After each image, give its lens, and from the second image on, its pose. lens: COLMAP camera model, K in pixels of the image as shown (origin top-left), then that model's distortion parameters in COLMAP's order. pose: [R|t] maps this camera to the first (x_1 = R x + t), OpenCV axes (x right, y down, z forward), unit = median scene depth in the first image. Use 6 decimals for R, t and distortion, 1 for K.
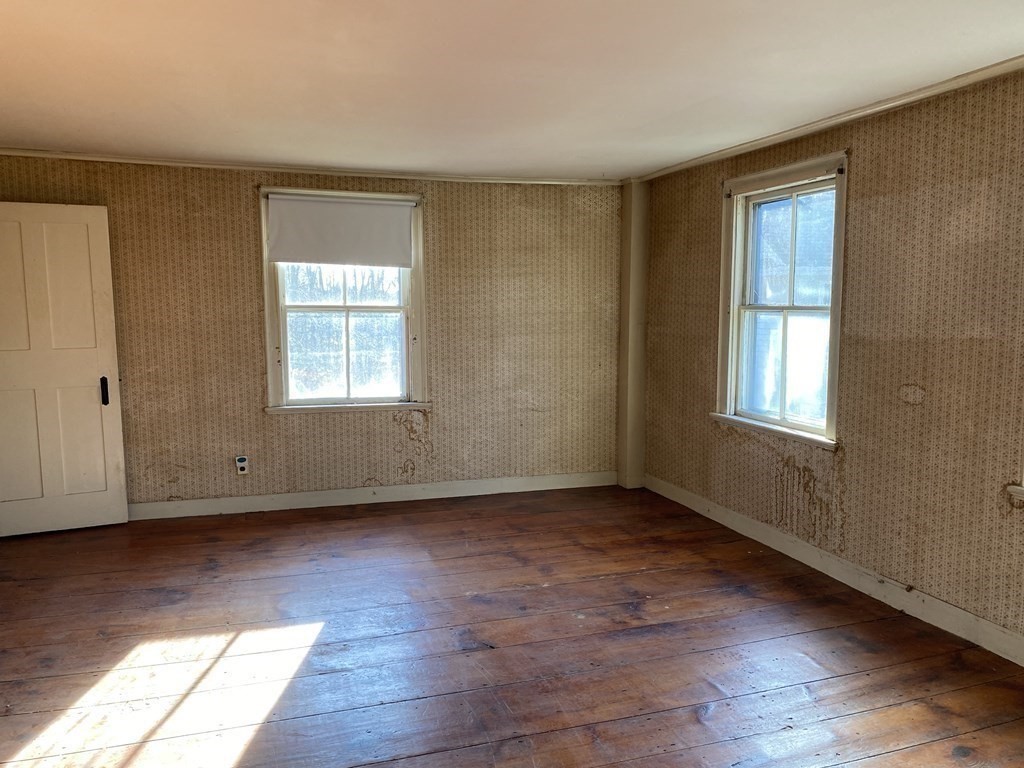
lens RADIAL K [[784.0, 0, 506.6], [0, 784.0, 395.1], [0, 0, 1]] dist [0.040939, -0.019393]
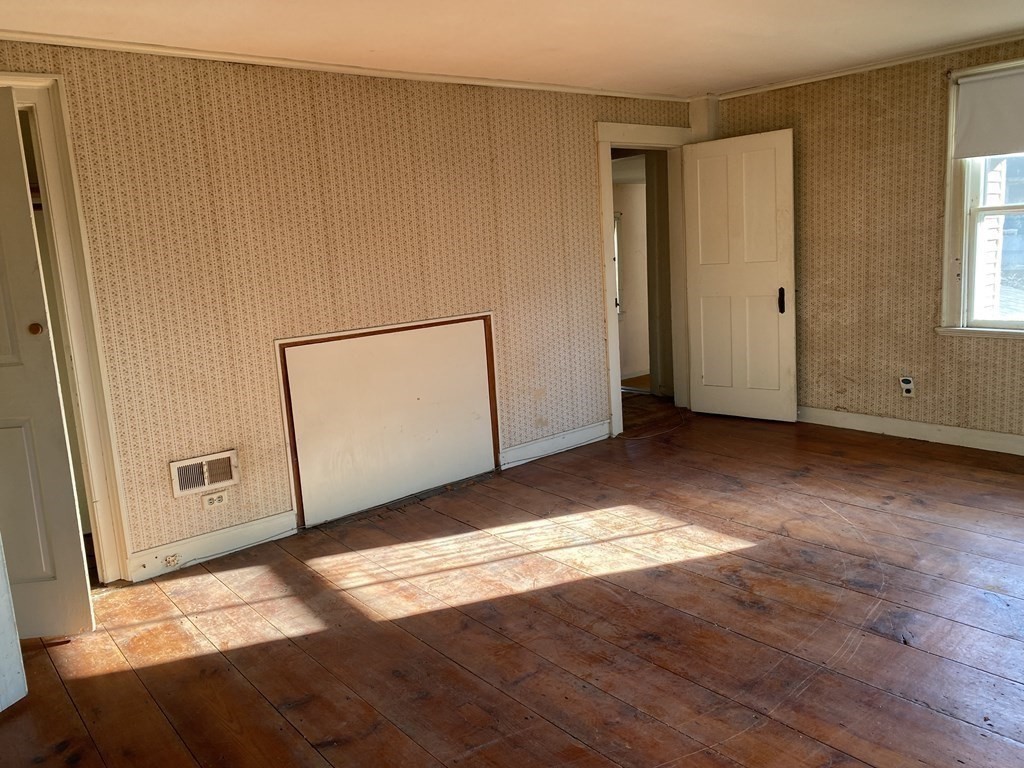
lens RADIAL K [[784.0, 0, 505.6], [0, 784.0, 376.7], [0, 0, 1]] dist [0.040939, -0.019393]
pose [[0.379785, 0.135306, -0.915126, 0.349294], [-0.047980, 0.990795, 0.126582, -0.019294], [0.923830, -0.004166, 0.382781, 0.211044]]
